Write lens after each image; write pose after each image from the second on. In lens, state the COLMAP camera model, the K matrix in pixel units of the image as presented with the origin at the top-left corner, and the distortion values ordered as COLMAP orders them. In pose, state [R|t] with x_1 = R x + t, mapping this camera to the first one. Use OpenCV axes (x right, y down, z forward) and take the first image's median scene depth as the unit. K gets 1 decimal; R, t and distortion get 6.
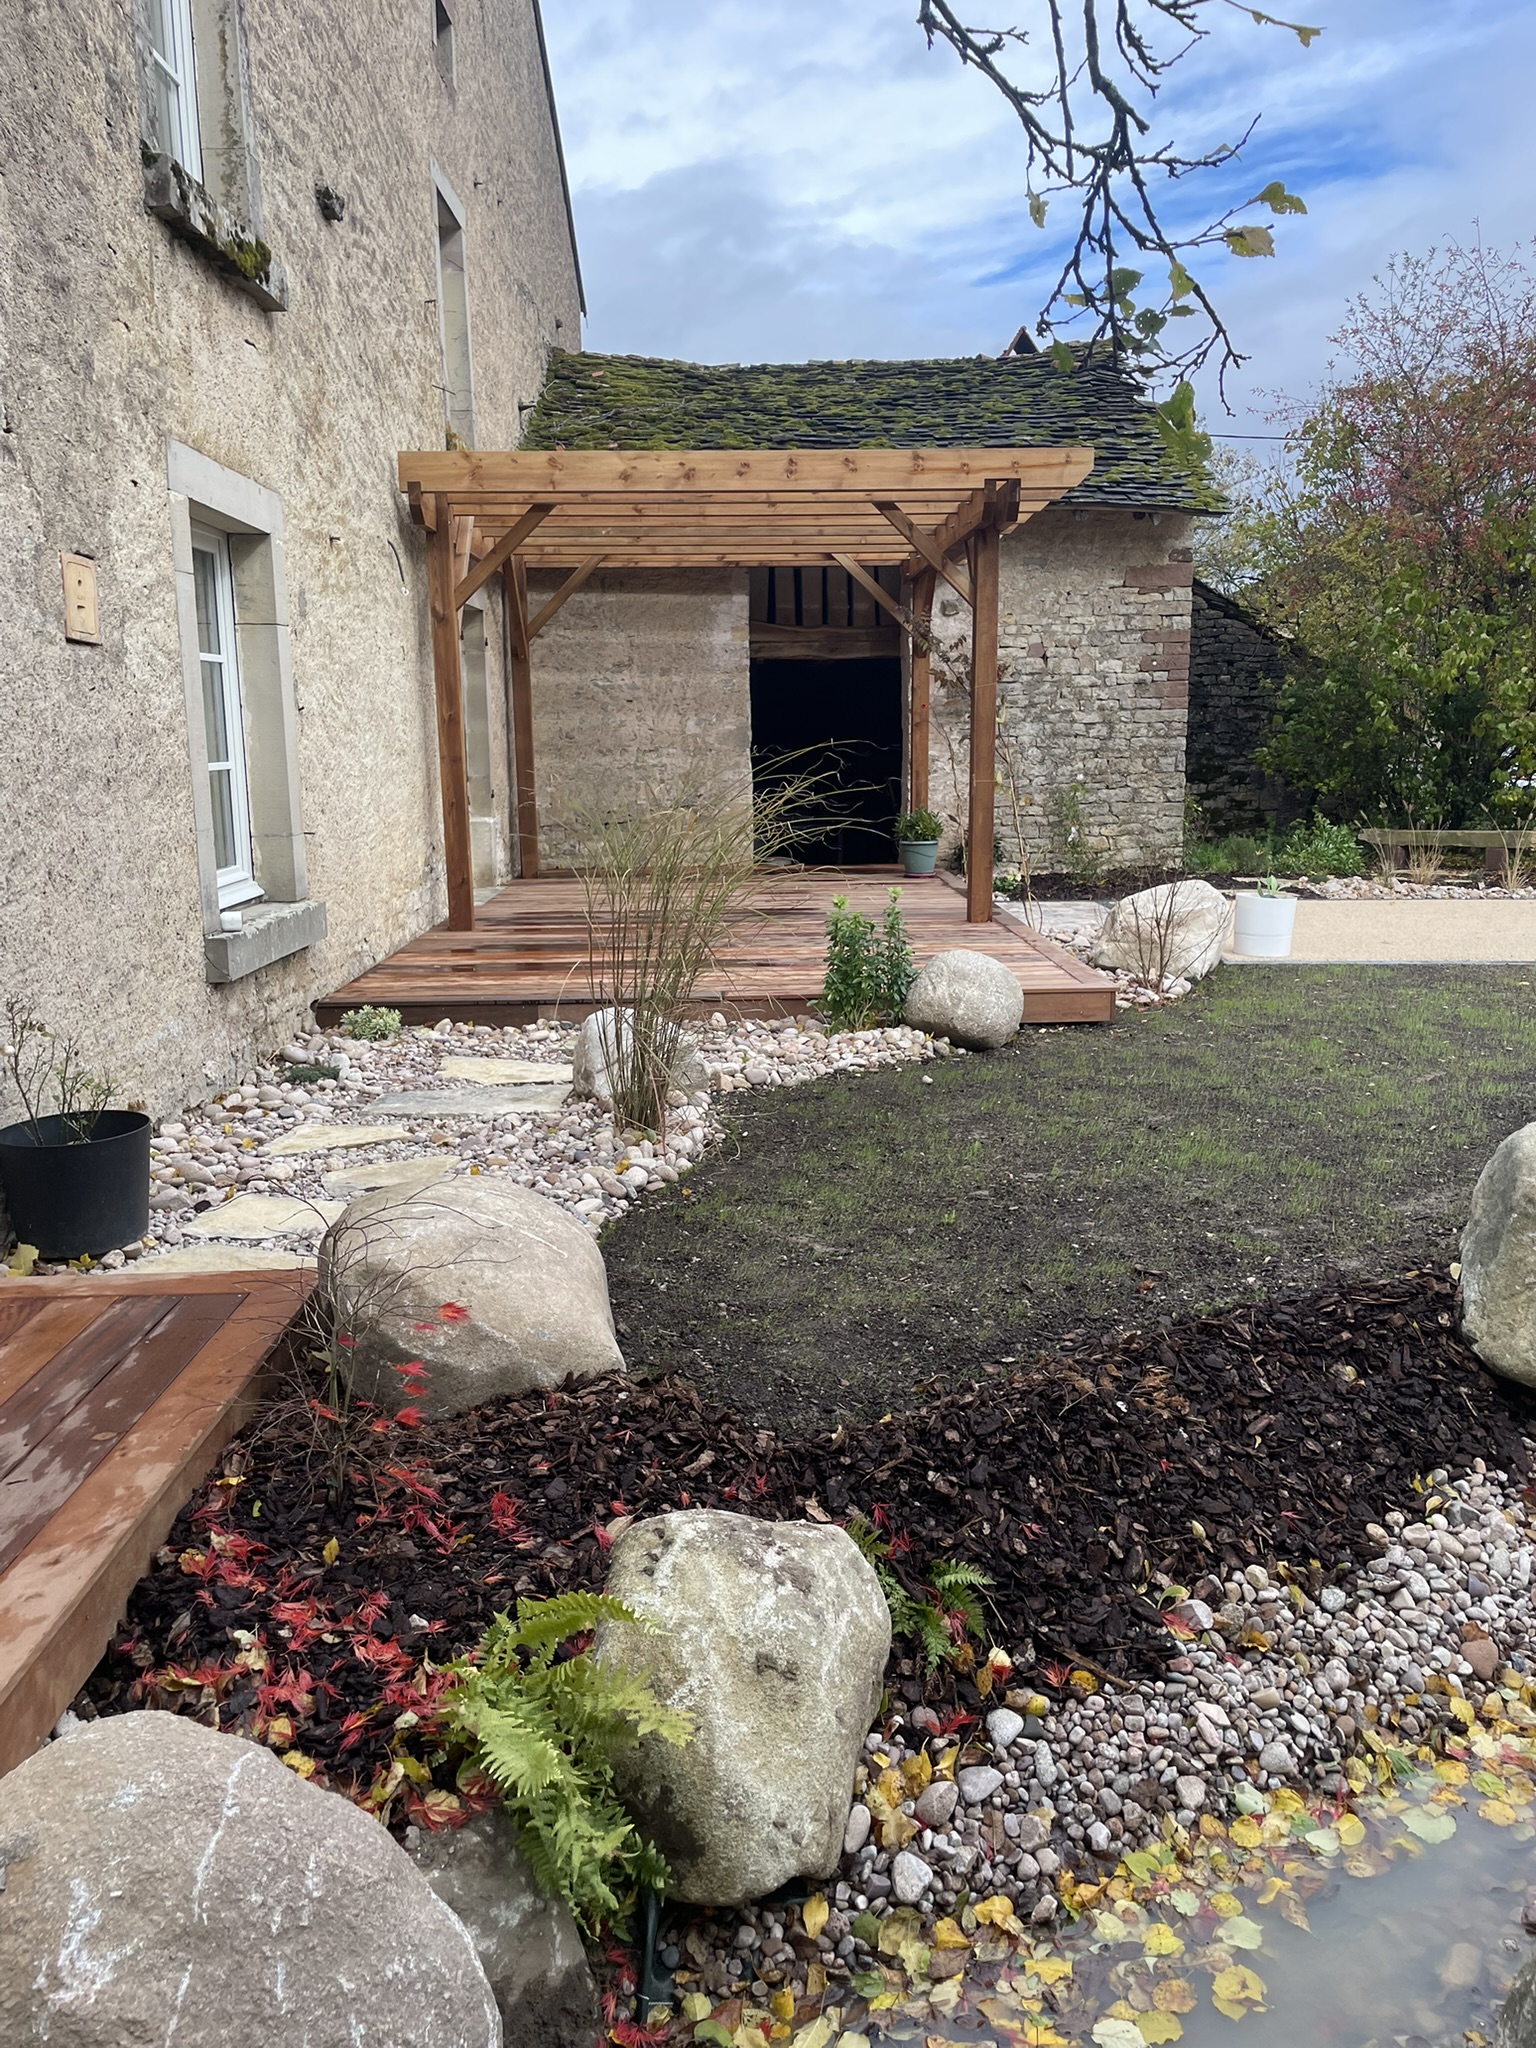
lens RADIAL K [[1547.1, 0, 768.0], [0, 1547.1, 1024.0], [0, 0, 1]] dist [0.034896, -0.005010]
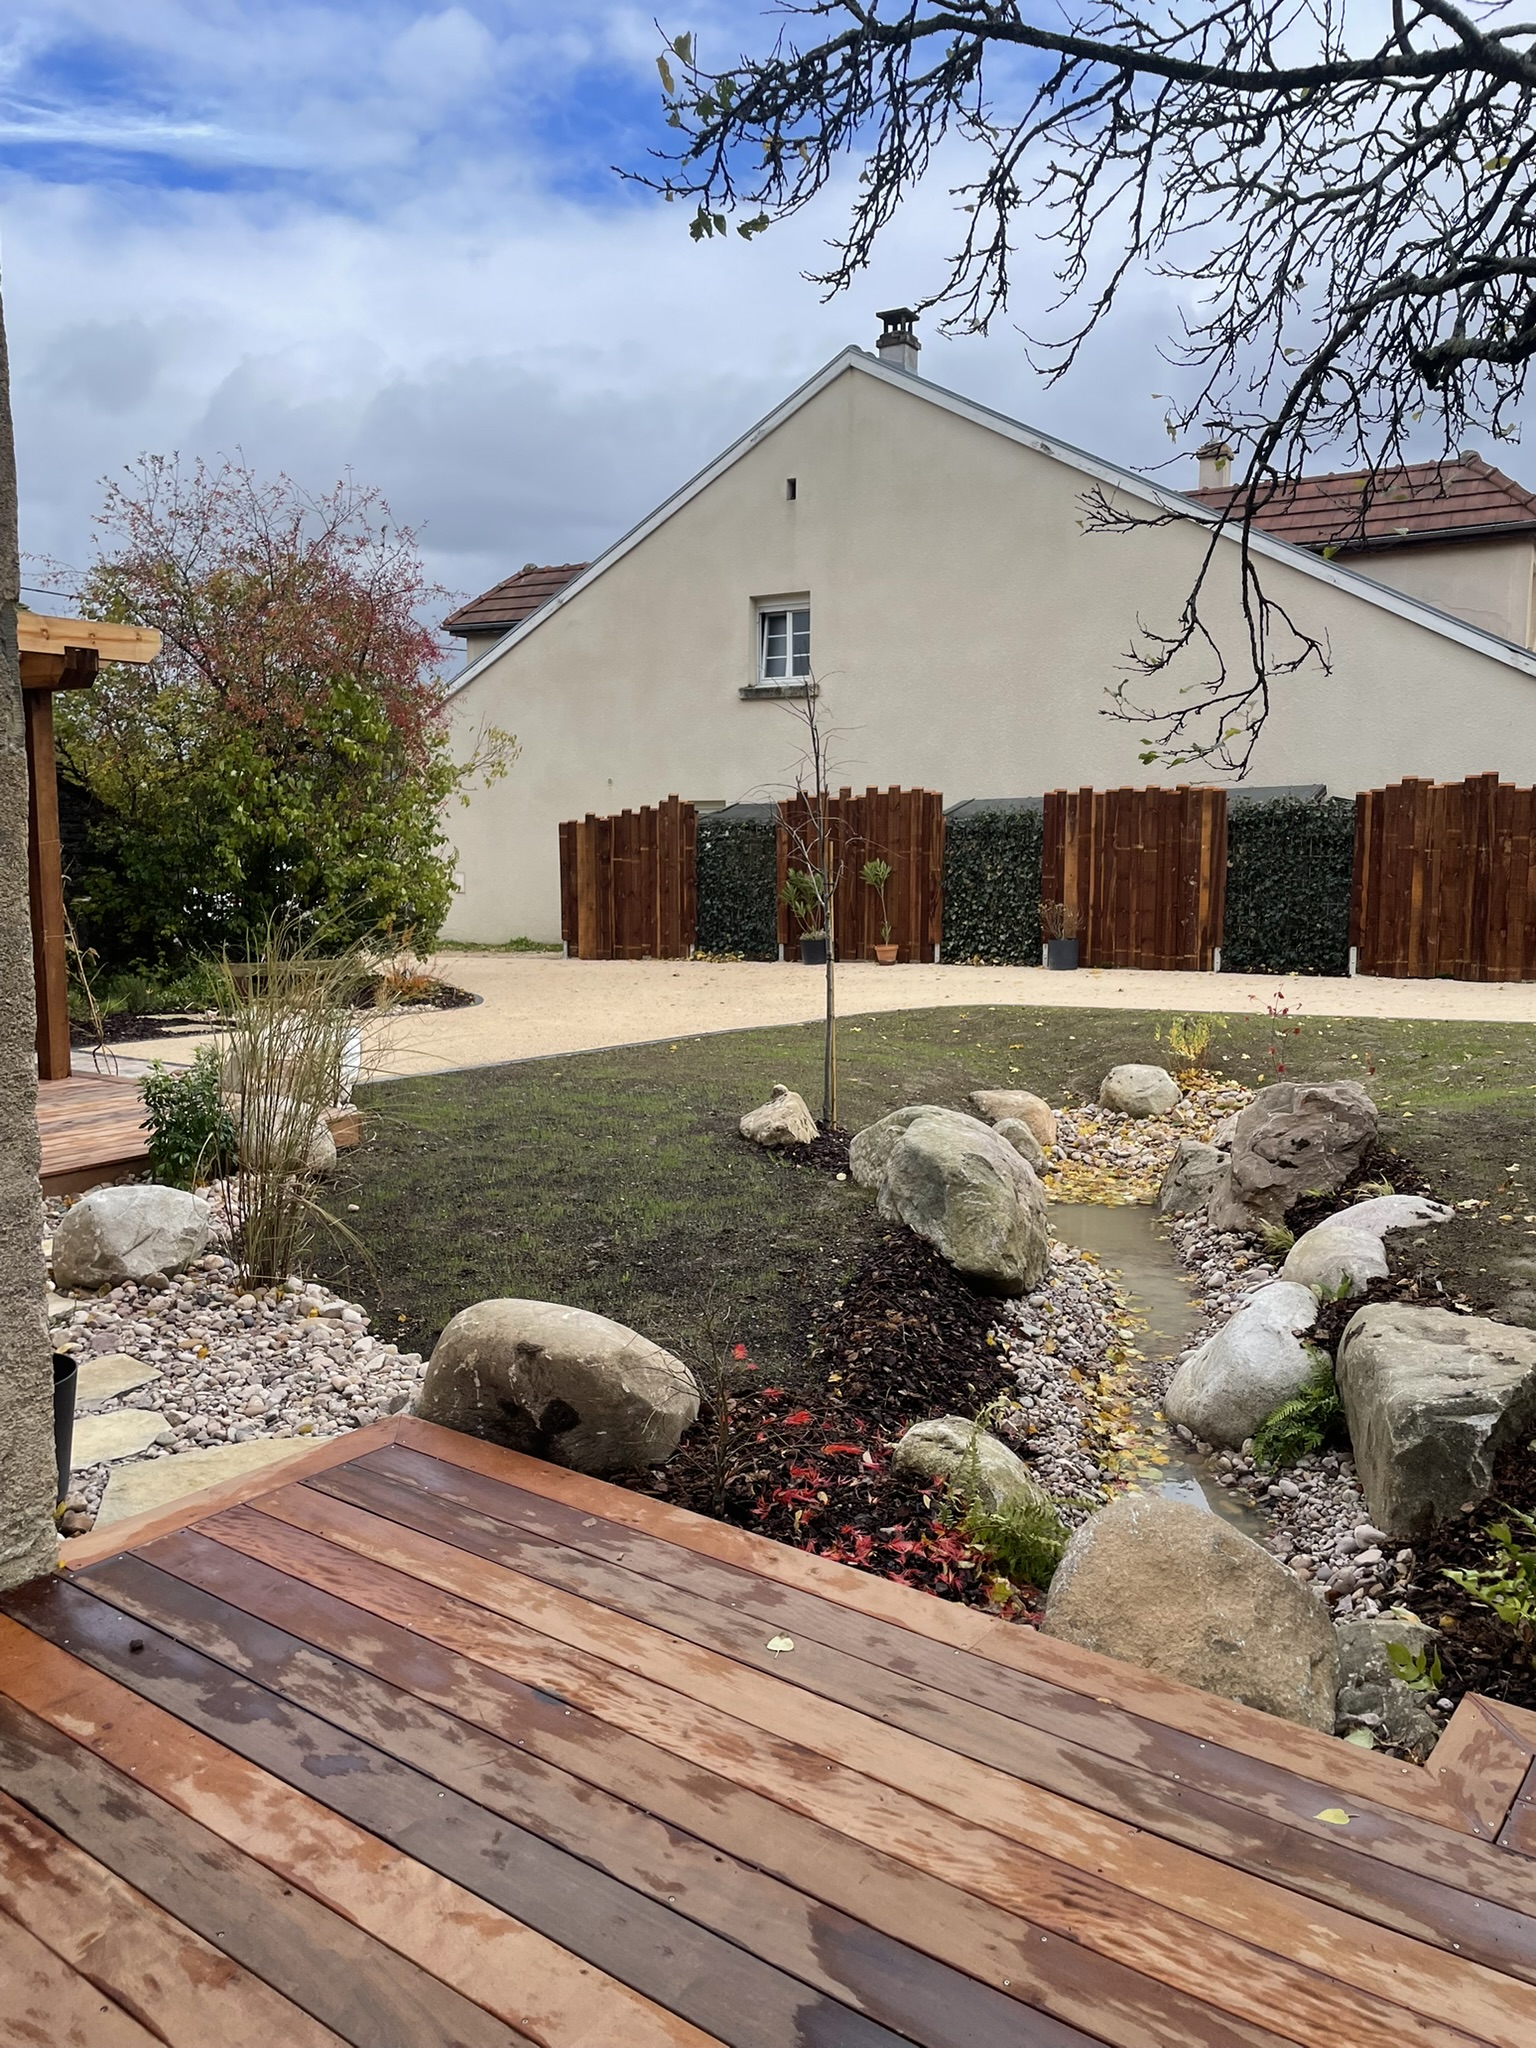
lens RADIAL K [[1547.1, 0, 768.0], [0, 1547.1, 1024.0], [0, 0, 1]] dist [0.034896, -0.005010]
pose [[0.620763, -0.088892, 0.778943, -0.868904], [0.151778, 0.988381, -0.008163, -0.062094], [-0.769166, 0.123294, 0.627042, 0.060184]]
